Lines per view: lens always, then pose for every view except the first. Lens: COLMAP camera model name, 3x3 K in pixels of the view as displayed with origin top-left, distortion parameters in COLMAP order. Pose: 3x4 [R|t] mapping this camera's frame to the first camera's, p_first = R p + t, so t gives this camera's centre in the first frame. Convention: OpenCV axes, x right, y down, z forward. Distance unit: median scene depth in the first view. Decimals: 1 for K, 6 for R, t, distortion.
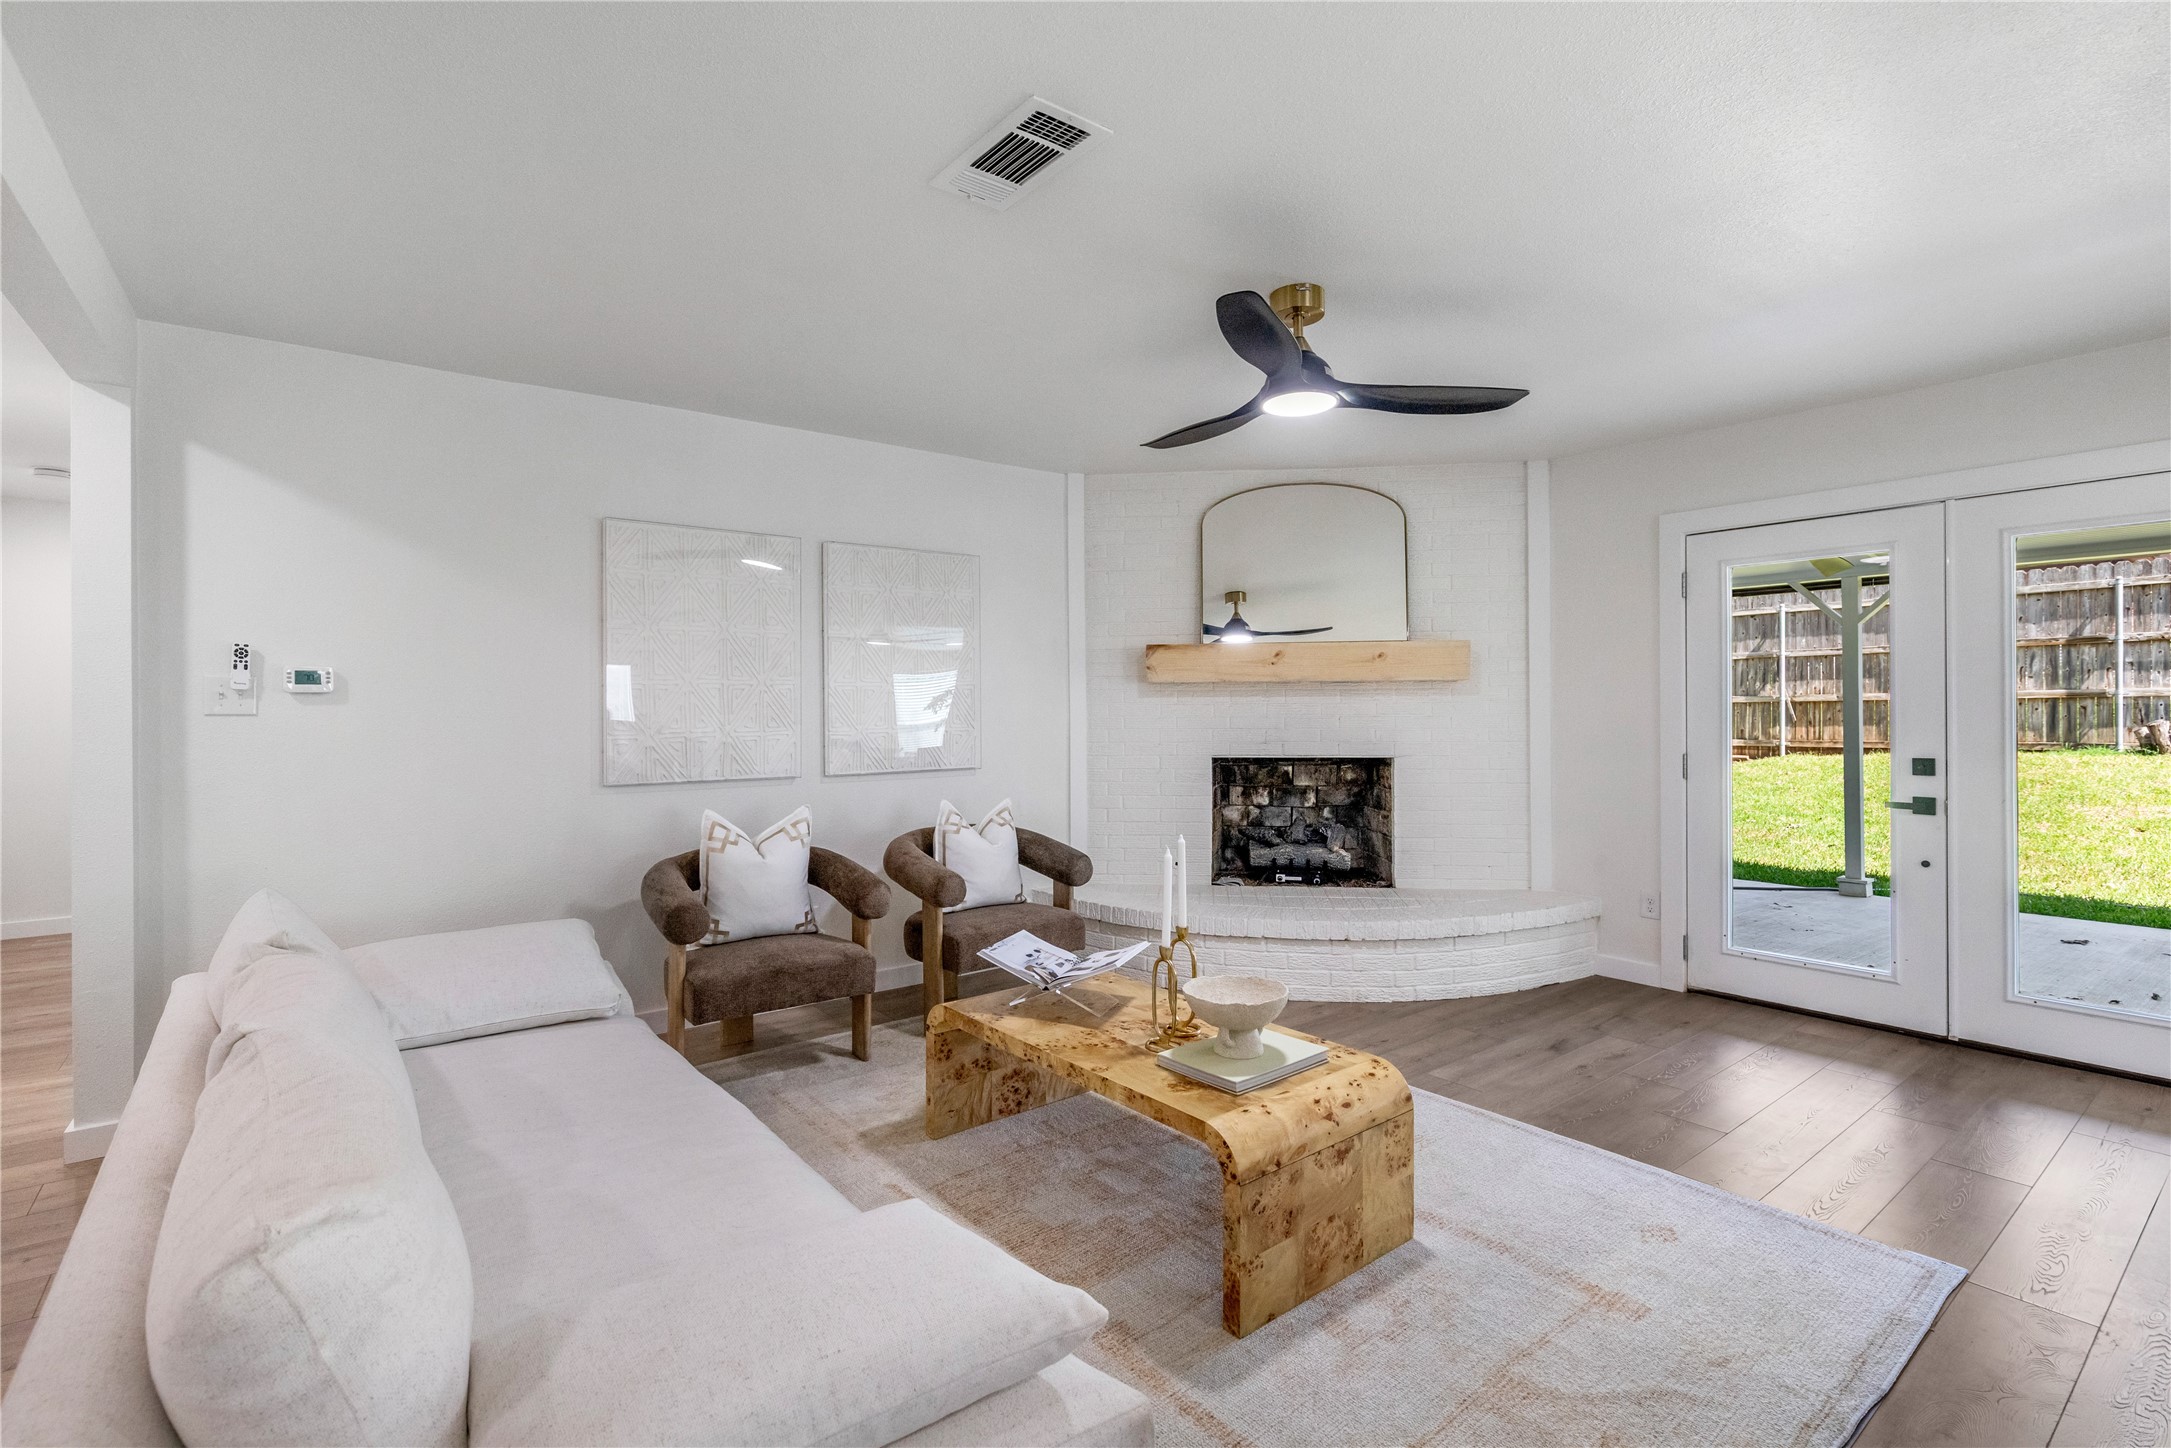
lens RADIAL K [[1001.9, 0, 1073.5], [0, 1001.9, 705.7], [0, 0, 1]] dist [0.010798, -0.001998]
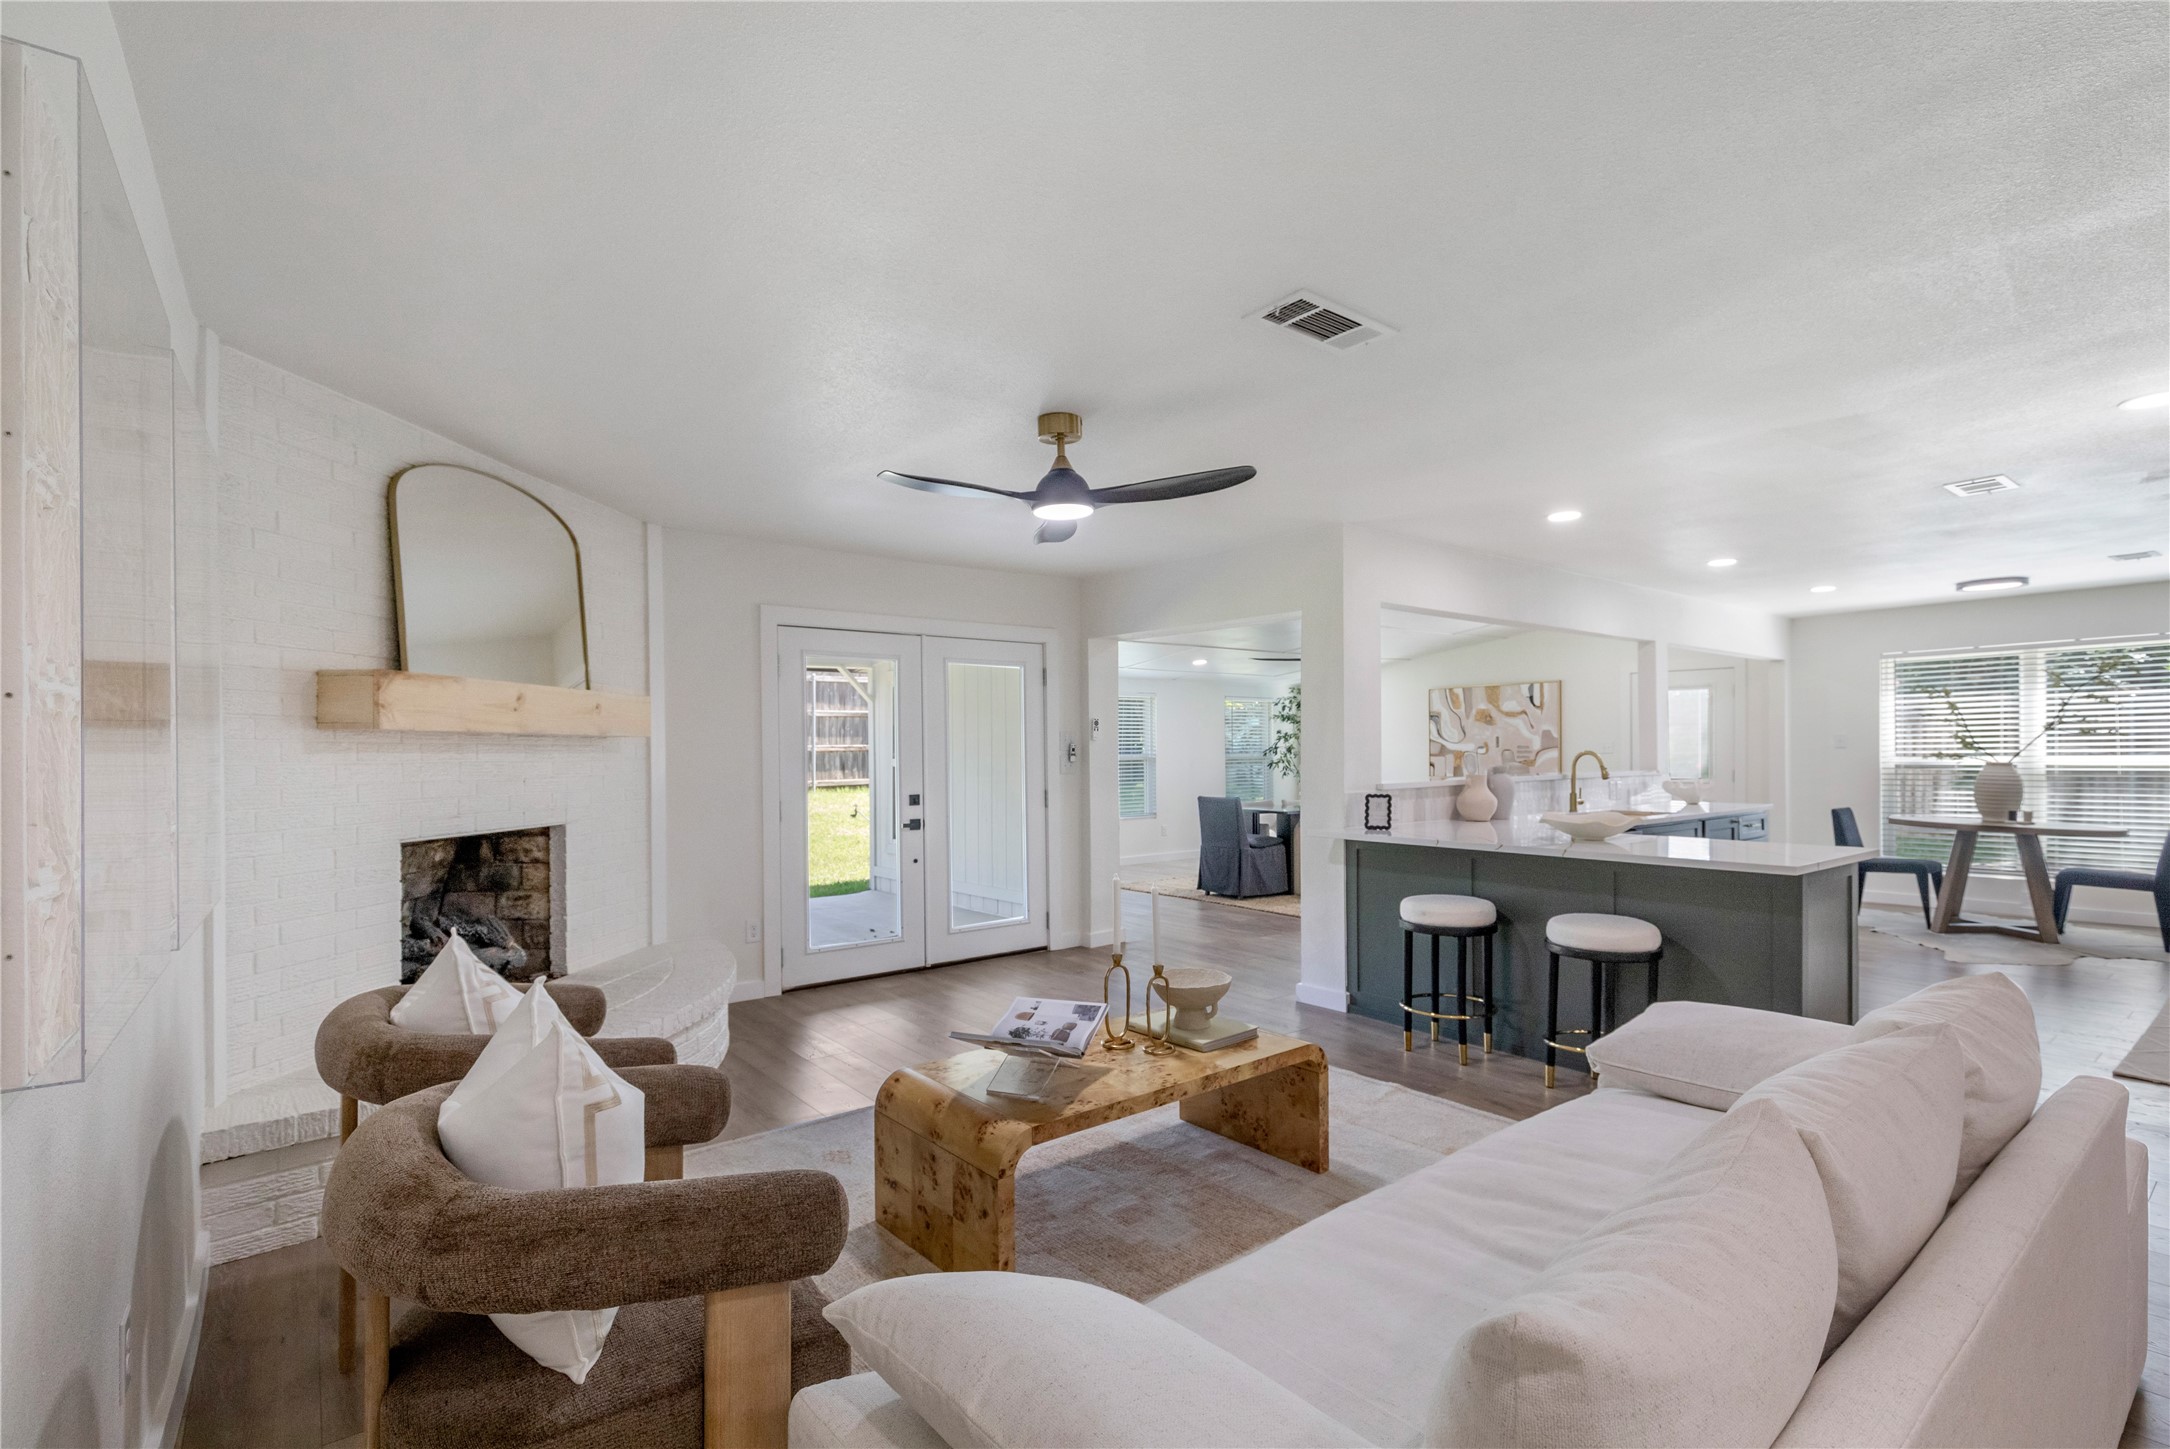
lens RADIAL K [[1001.4, 0, 1083.1], [0, 1001.4, 747.3], [0, 0, 1]] dist [0.010798, -0.001998]
pose [[-0.009266, 0.014605, 0.999850, -0.727706], [0.010625, 0.999838, -0.014506, 0.003647], [-0.999901, 0.010489, -0.009419, 0.739630]]
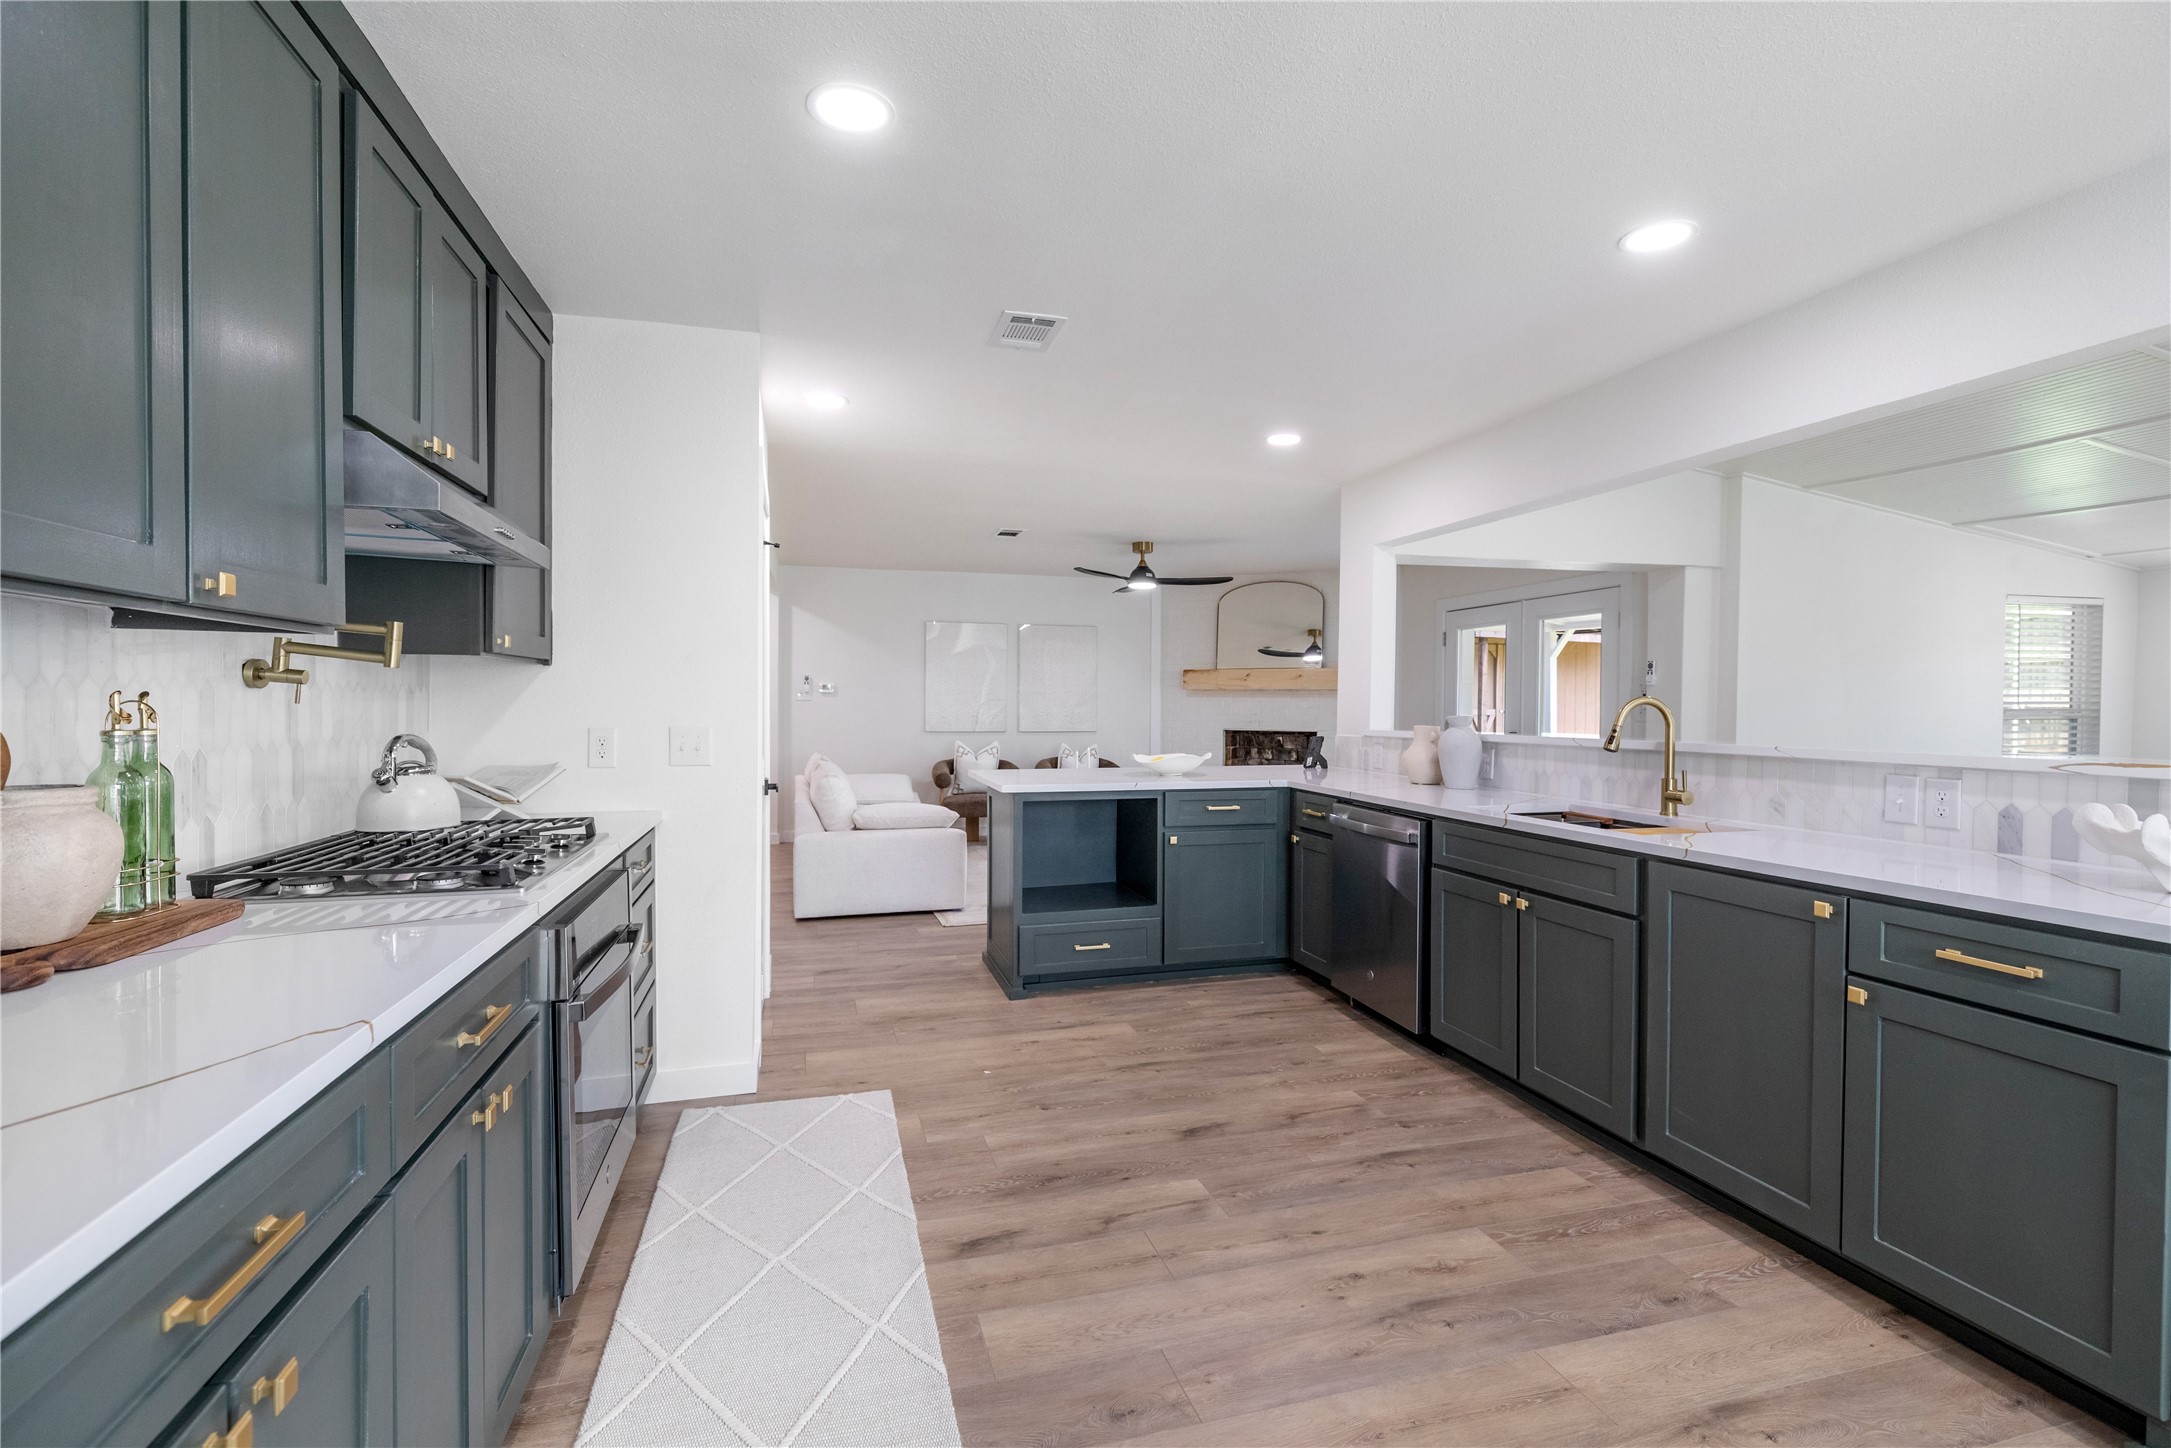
lens RADIAL K [[1001.9, 0, 1095.3], [0, 1001.9, 716.4], [0, 0, 1]] dist [0.010798, -0.001998]
pose [[0.927701, 0.018023, -0.372888, 0.818922], [-0.011802, 0.999751, 0.018961, -0.008241], [0.373137, -0.013189, 0.927683, -1.100747]]
